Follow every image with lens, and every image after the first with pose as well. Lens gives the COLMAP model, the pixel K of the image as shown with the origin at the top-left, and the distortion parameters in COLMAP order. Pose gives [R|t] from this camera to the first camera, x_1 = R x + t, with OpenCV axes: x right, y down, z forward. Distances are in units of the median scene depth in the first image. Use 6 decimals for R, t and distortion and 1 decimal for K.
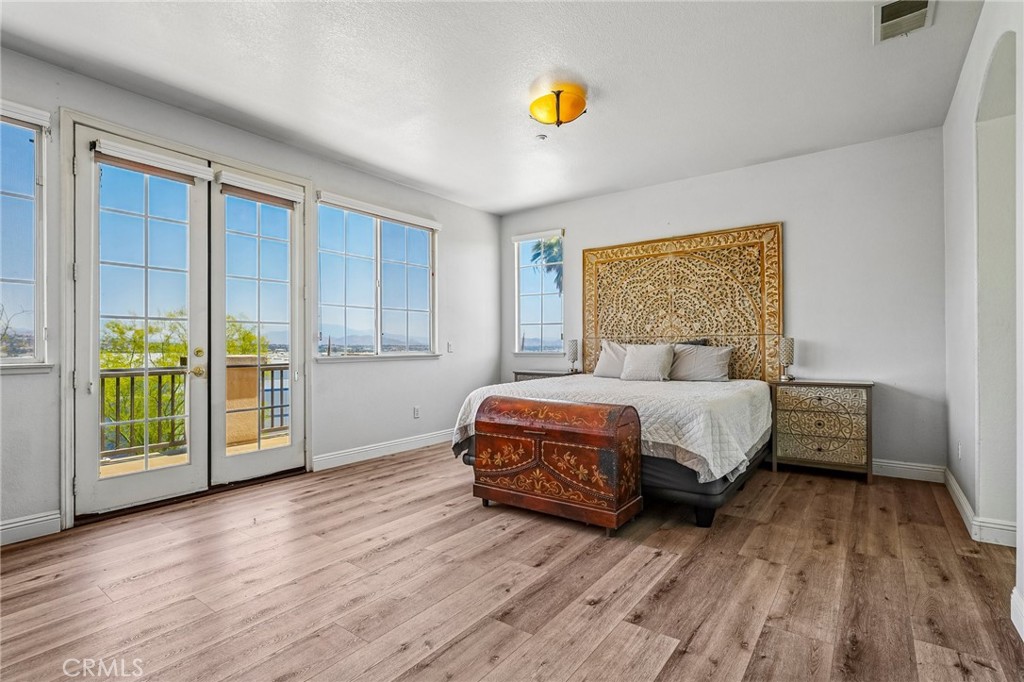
lens RADIAL K [[477.3, 0, 517.4], [0, 477.3, 341.6], [0, 0, 1]] dist [0.003440, 0.000519]
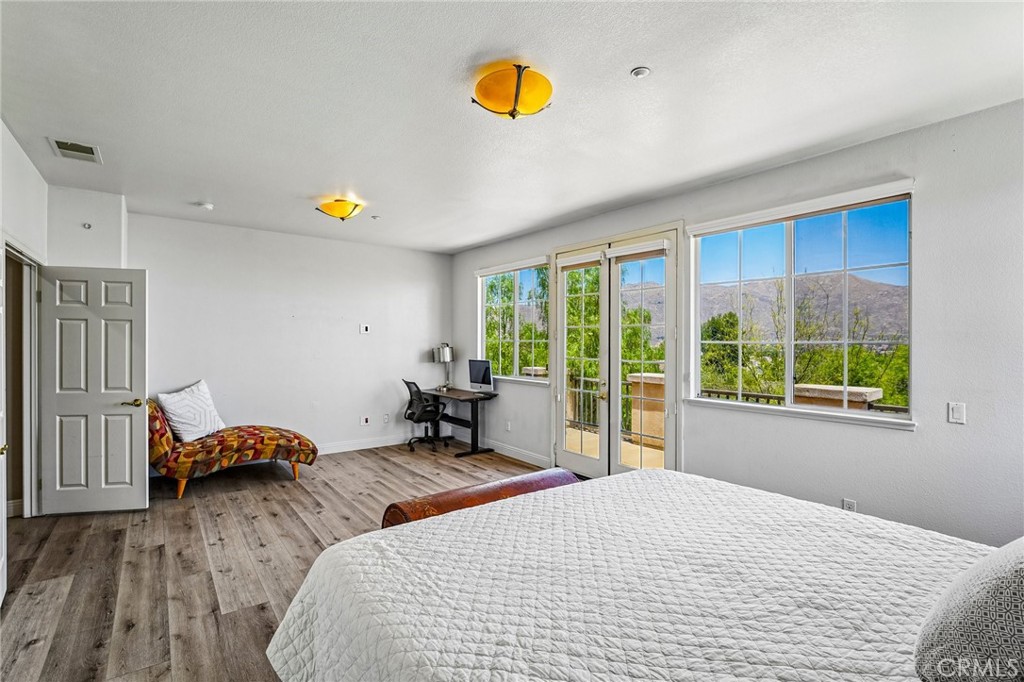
lens RADIAL K [[477.3, 0, 517.2], [0, 477.3, 339.3], [0, 0, 1]] dist [0.003440, 0.000519]
pose [[-0.277684, 0.005712, -0.960655, 1.430475], [0.001914, 0.999984, 0.005393, -0.217973], [0.960671, -0.000341, -0.277690, 2.179511]]
